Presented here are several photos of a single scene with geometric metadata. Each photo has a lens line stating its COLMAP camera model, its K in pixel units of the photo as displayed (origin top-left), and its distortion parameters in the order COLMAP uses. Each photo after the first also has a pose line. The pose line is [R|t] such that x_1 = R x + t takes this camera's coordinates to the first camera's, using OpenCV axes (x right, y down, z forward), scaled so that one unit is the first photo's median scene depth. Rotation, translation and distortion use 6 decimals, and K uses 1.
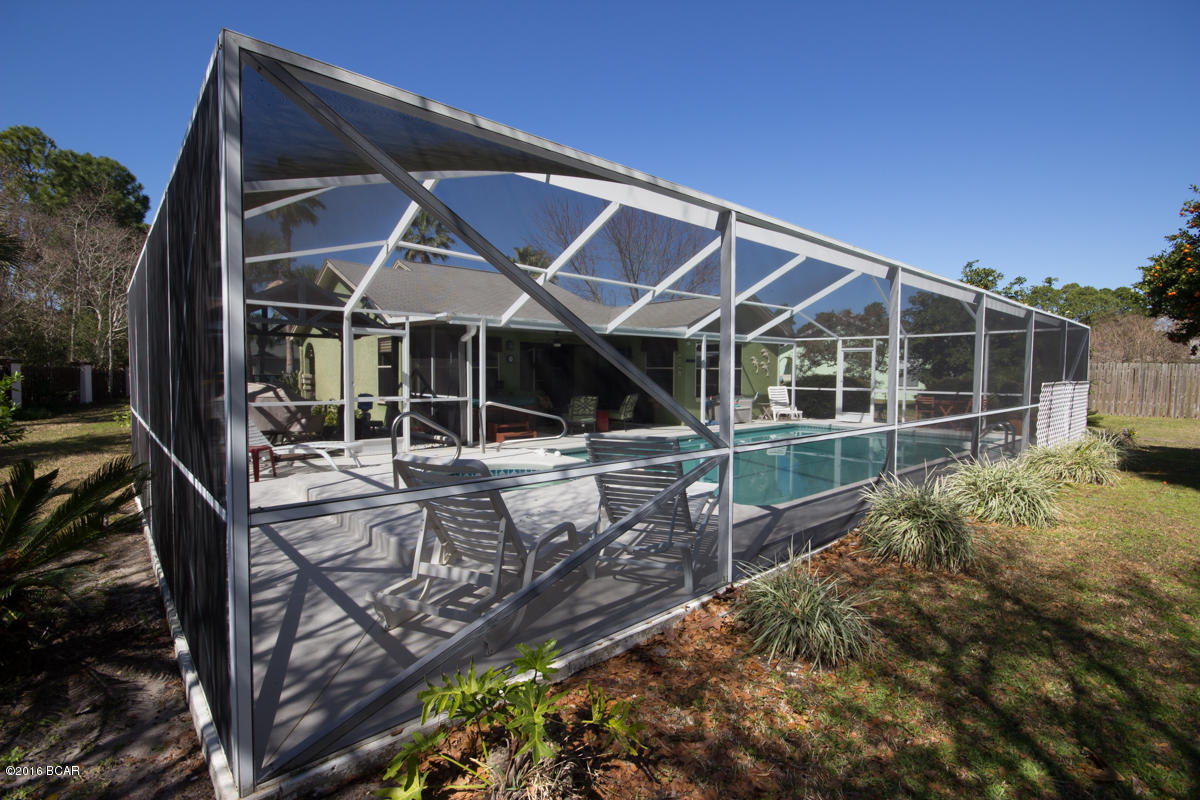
lens RADIAL K [[555.3, 0, 598.7], [0, 555.3, 398.2], [0, 0, 1]] dist [-0.003652, -0.001622]
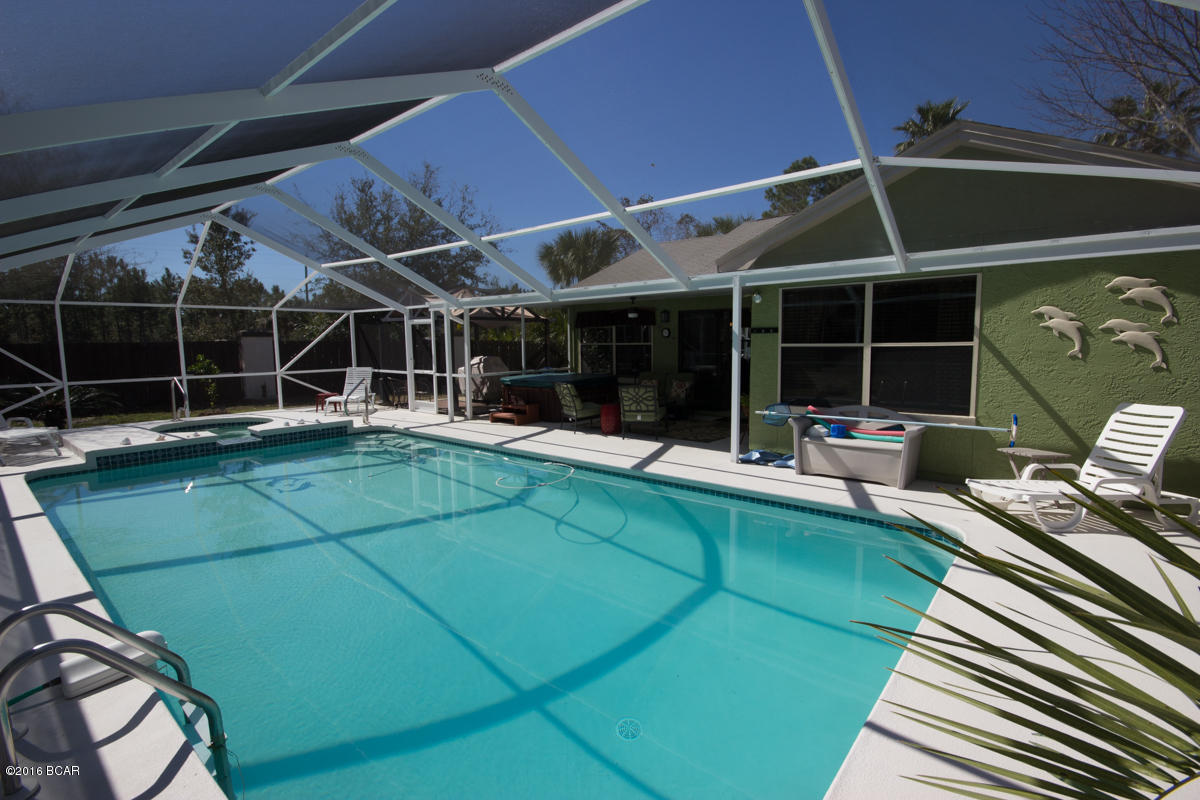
lens RADIAL K [[555.1, 0, 606.4], [0, 555.1, 398.3], [0, 0, 1]] dist [-0.005045, -0.000529]
pose [[0.153190, 0.096833, -0.983441, 0.802857], [-0.035056, 0.995094, 0.092519, -0.059954], [0.987575, 0.020303, 0.155833, 0.993709]]
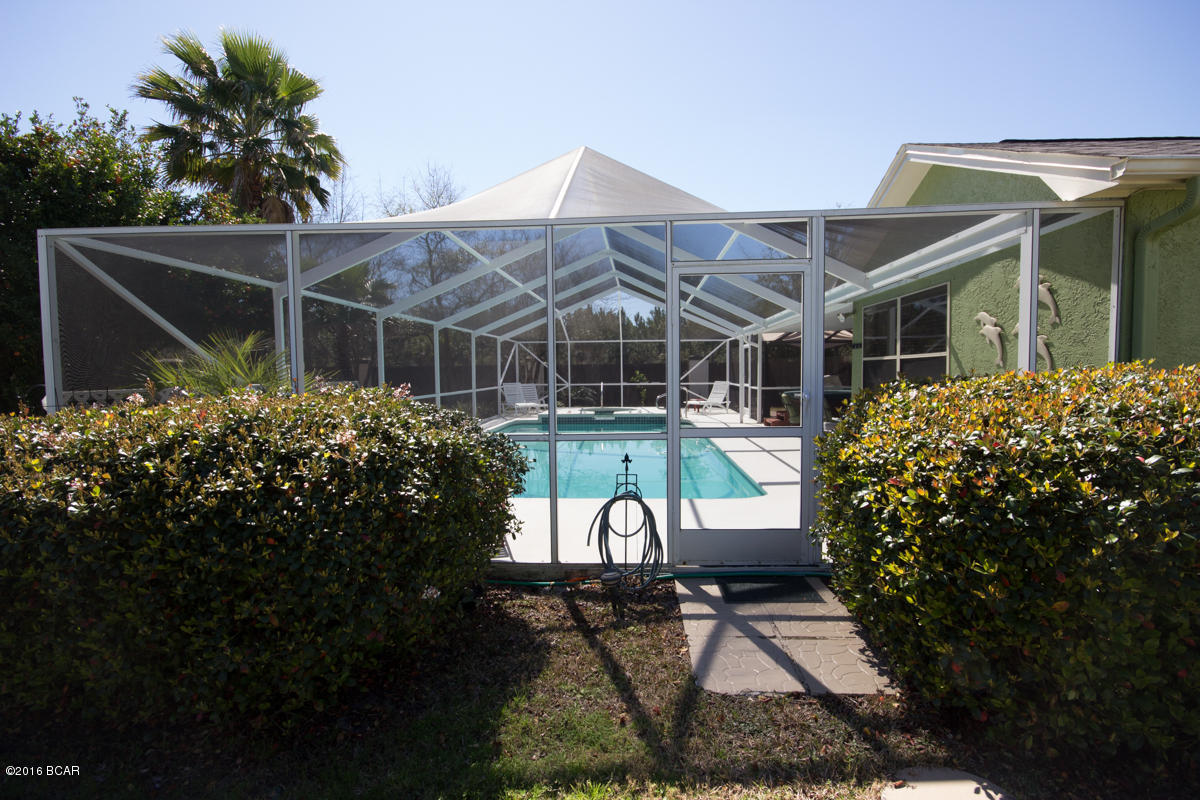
lens RADIAL K [[555.1, 0, 605.0], [0, 555.1, 398.8], [0, 0, 1]] dist [-0.005045, -0.000529]
pose [[-0.708060, 0.039861, -0.705026, 0.916656], [-0.022635, 0.996611, 0.079079, -0.066475], [0.705789, 0.071951, -0.704759, 1.537928]]
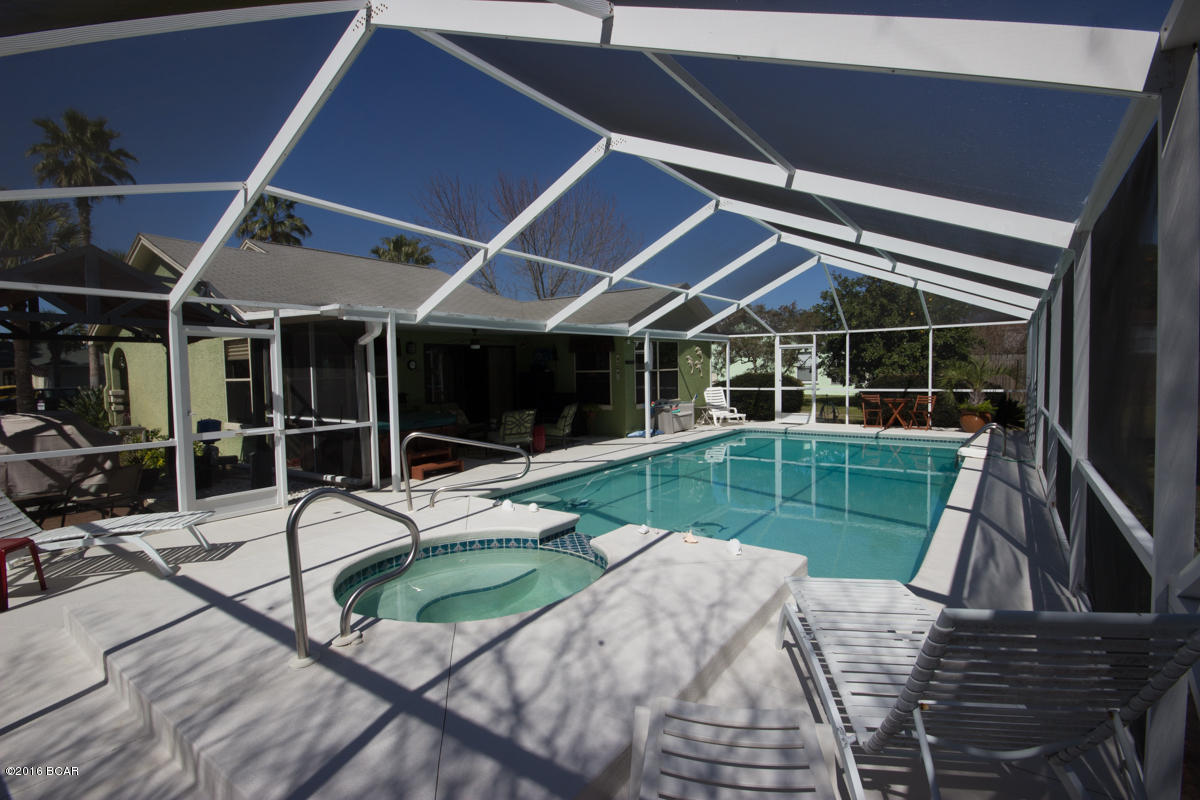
lens RADIAL K [[555.3, 0, 602.4], [0, 555.3, 399.4], [0, 0, 1]] dist [-0.003652, -0.001622]
pose [[0.973685, -0.036199, 0.225004, -0.094482], [0.034704, 0.999341, 0.010599, -0.025613], [-0.225239, -0.002511, 0.974300, 0.208482]]
